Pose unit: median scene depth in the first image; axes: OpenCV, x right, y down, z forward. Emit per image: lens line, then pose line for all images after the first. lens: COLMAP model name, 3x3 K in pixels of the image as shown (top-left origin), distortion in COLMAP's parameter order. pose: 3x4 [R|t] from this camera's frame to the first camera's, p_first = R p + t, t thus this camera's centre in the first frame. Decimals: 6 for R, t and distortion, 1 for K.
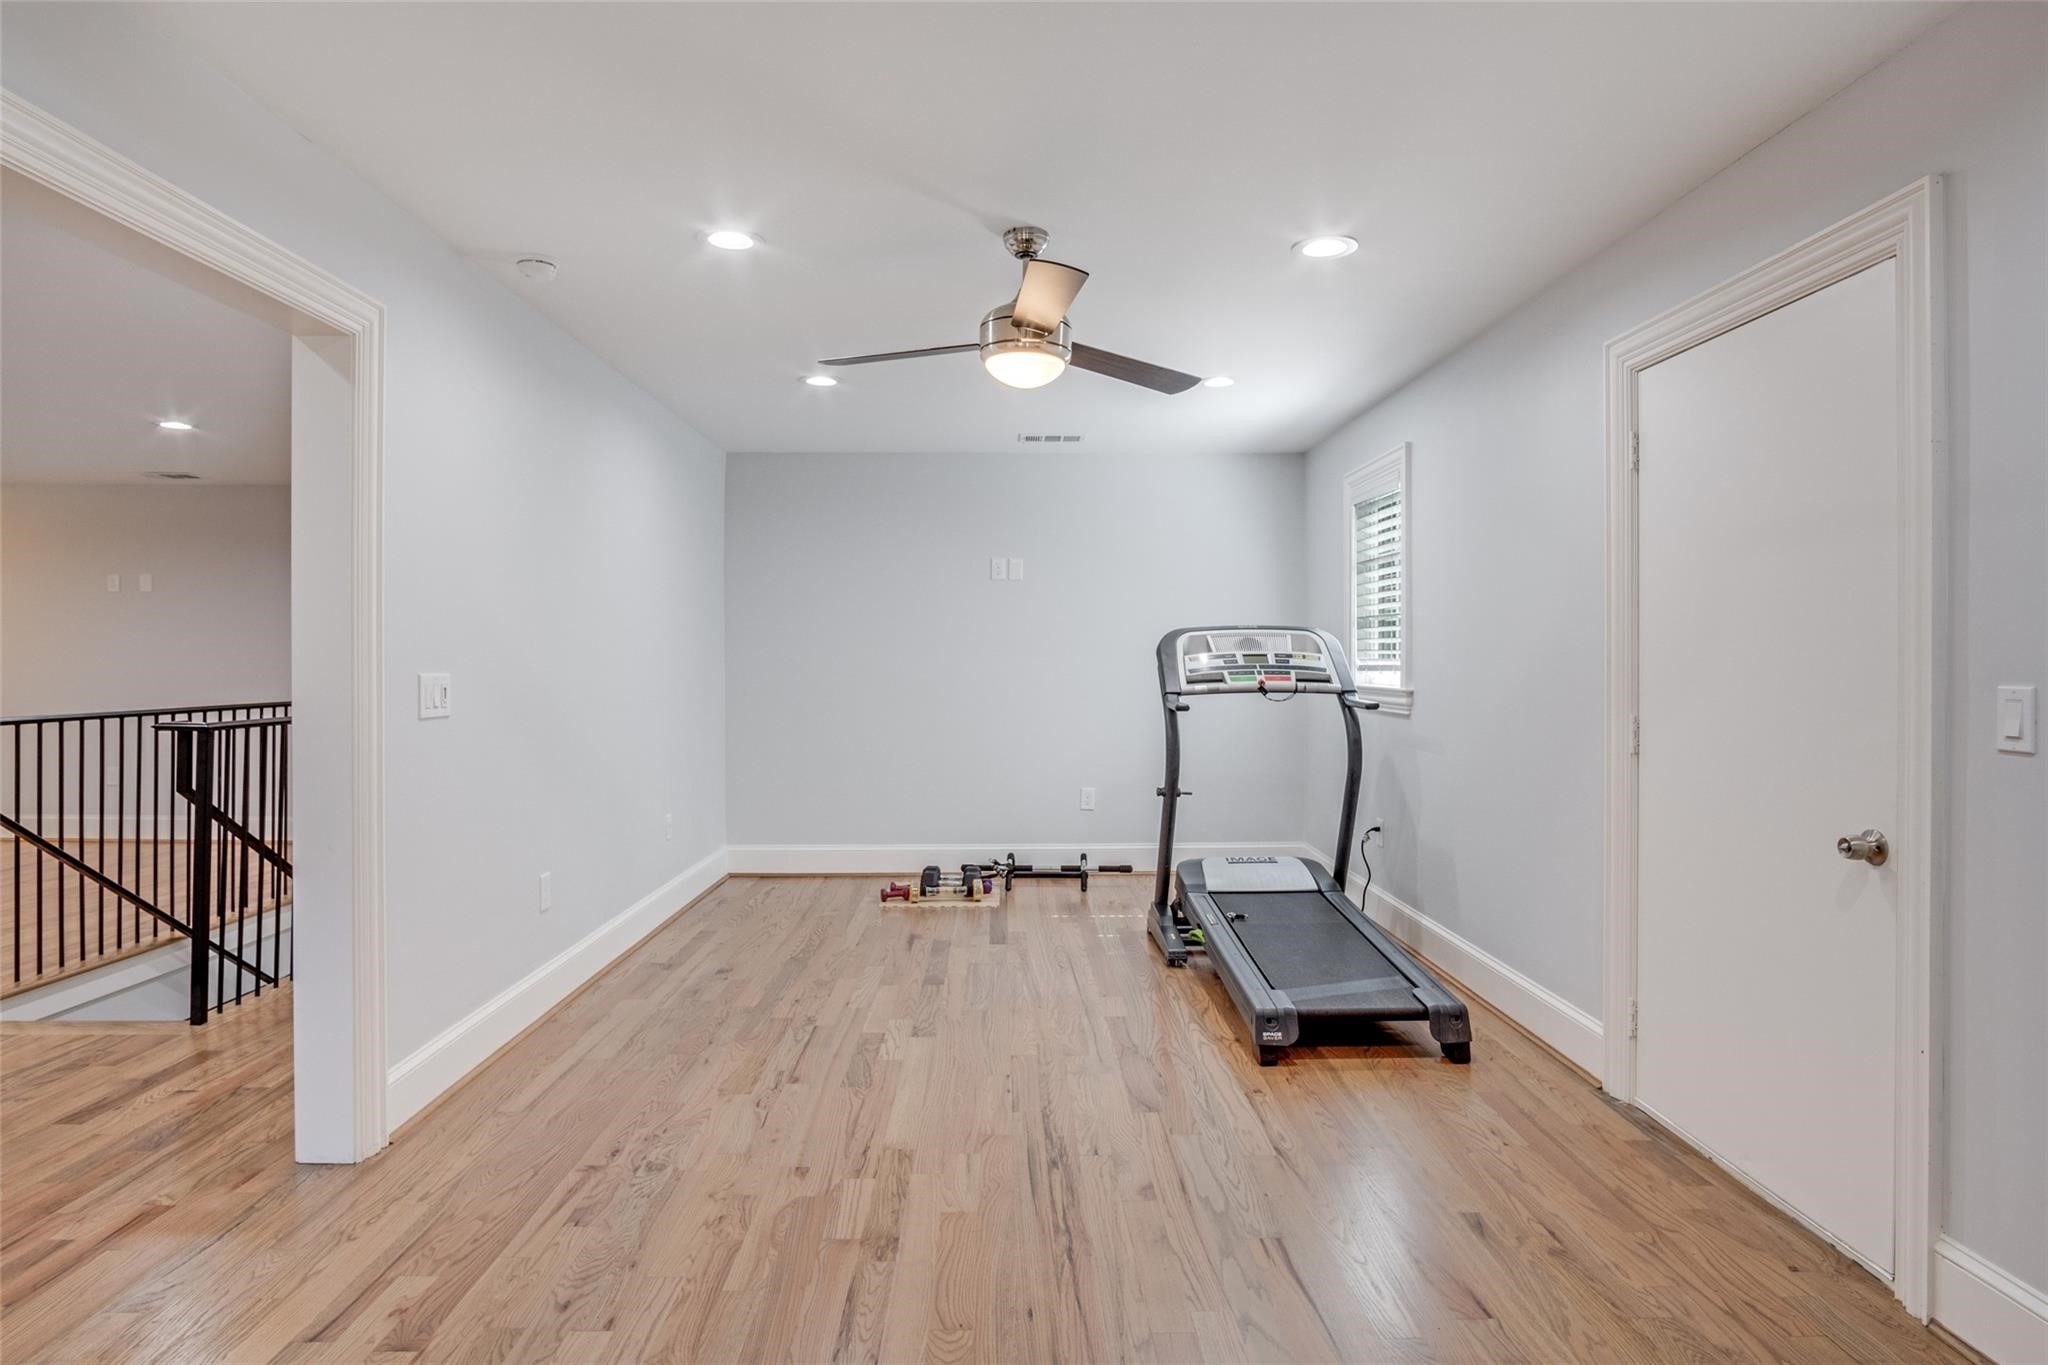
lens RADIAL K [[1116.8, 0, 1024.3], [0, 1116.8, 669.0], [0, 0, 1]] dist [-0.000147, -0.000009]
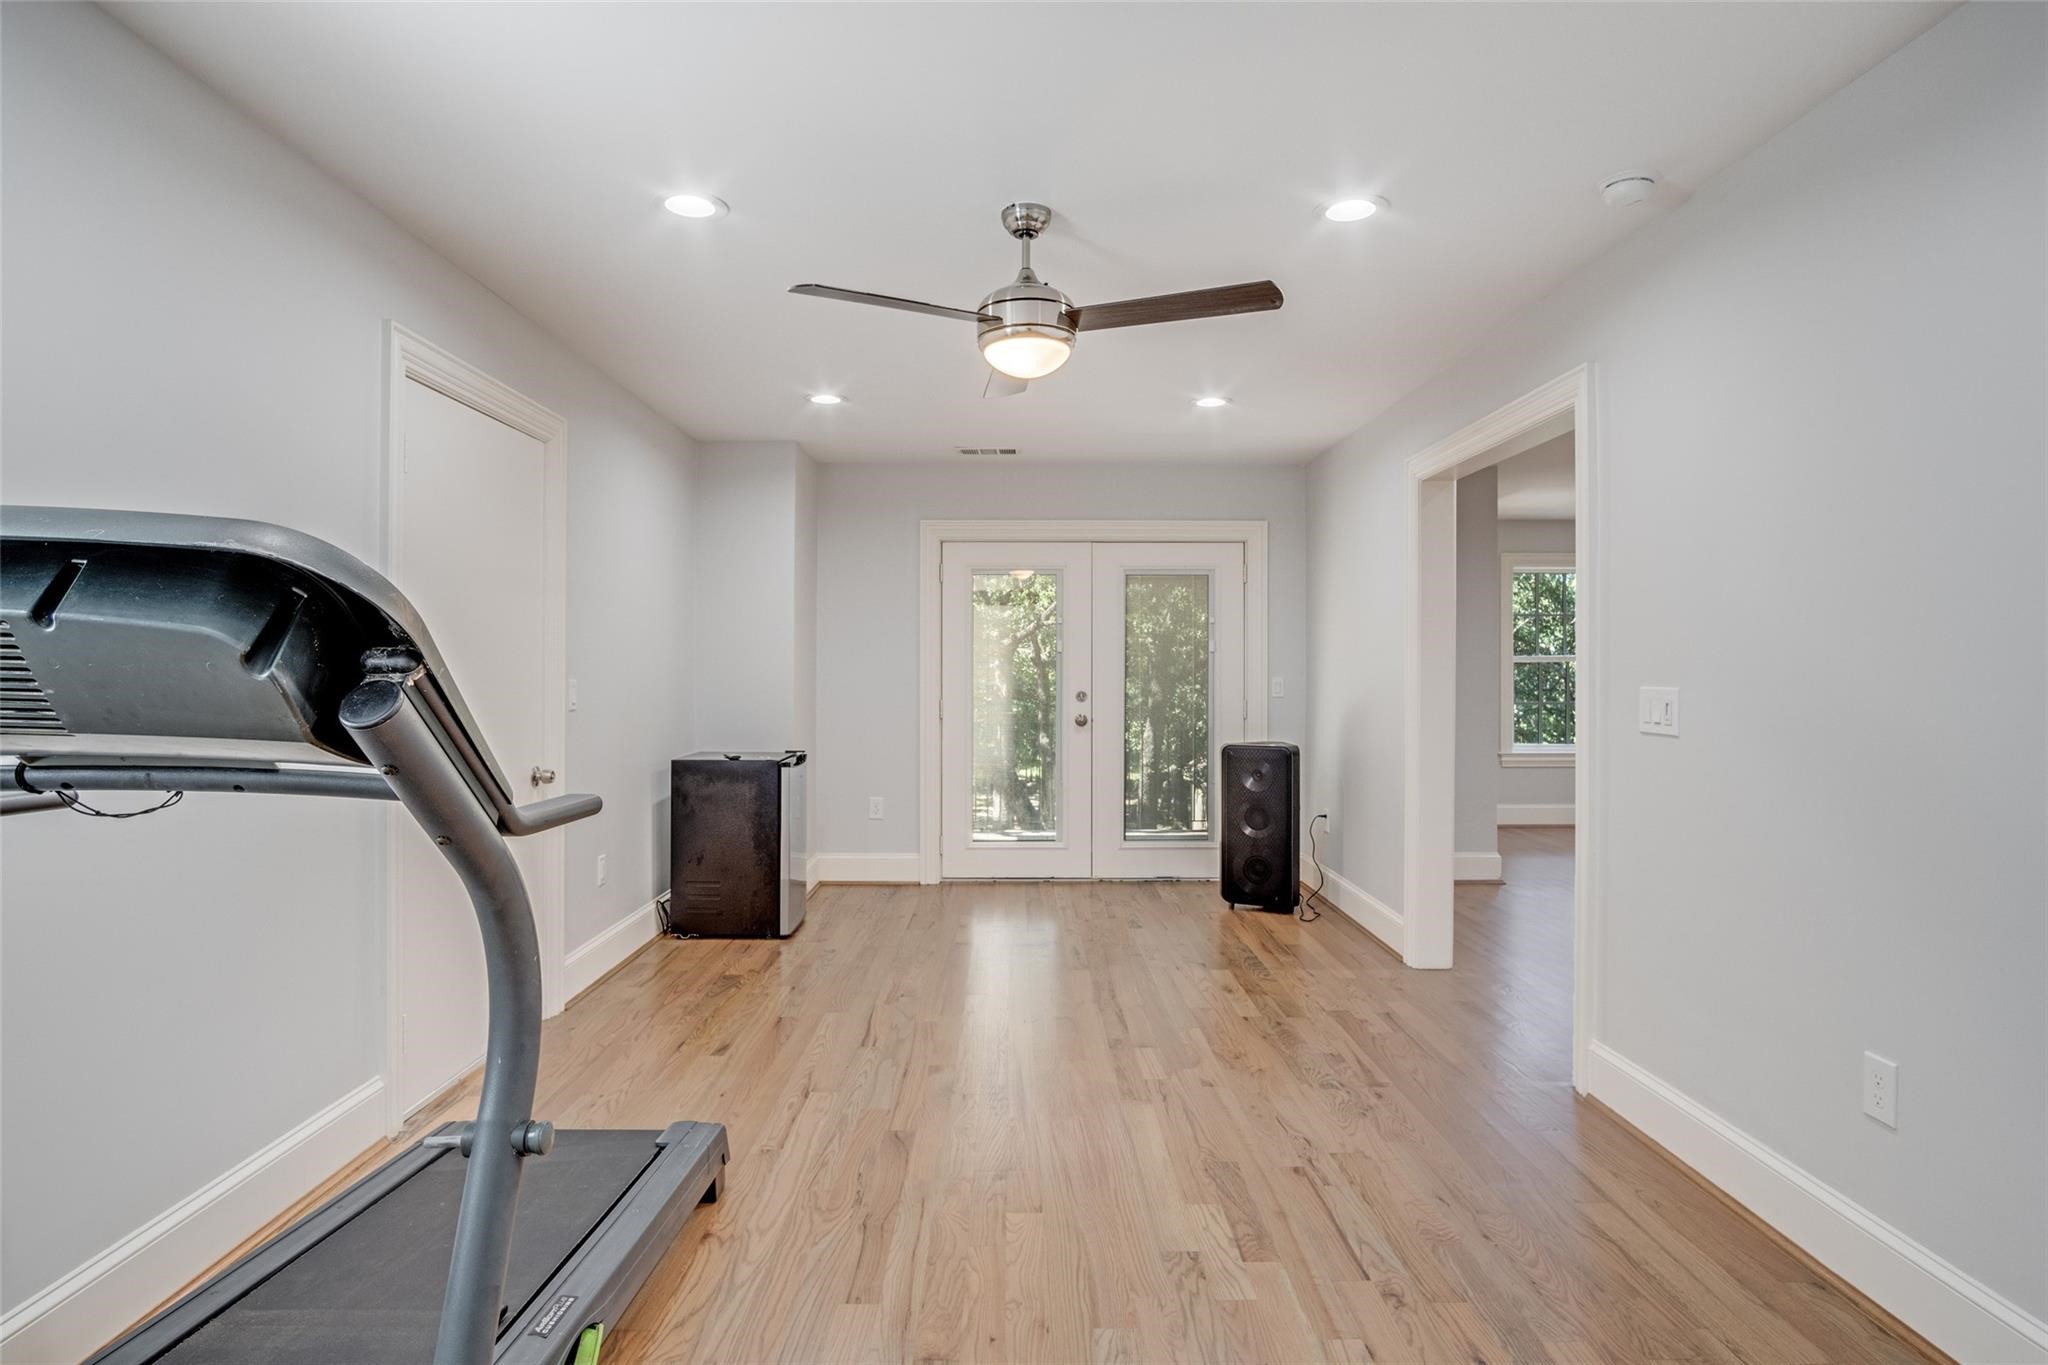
lens RADIAL K [[1116.8, 0, 1024.2], [0, 1116.8, 675.7], [0, 0, 1]] dist [-0.000147, -0.000009]
pose [[-0.999944, -0.003500, 0.009988, -0.007196], [-0.003357, 0.999892, 0.014328, -0.018172], [-0.010037, 0.014294, -0.999847, 2.035410]]
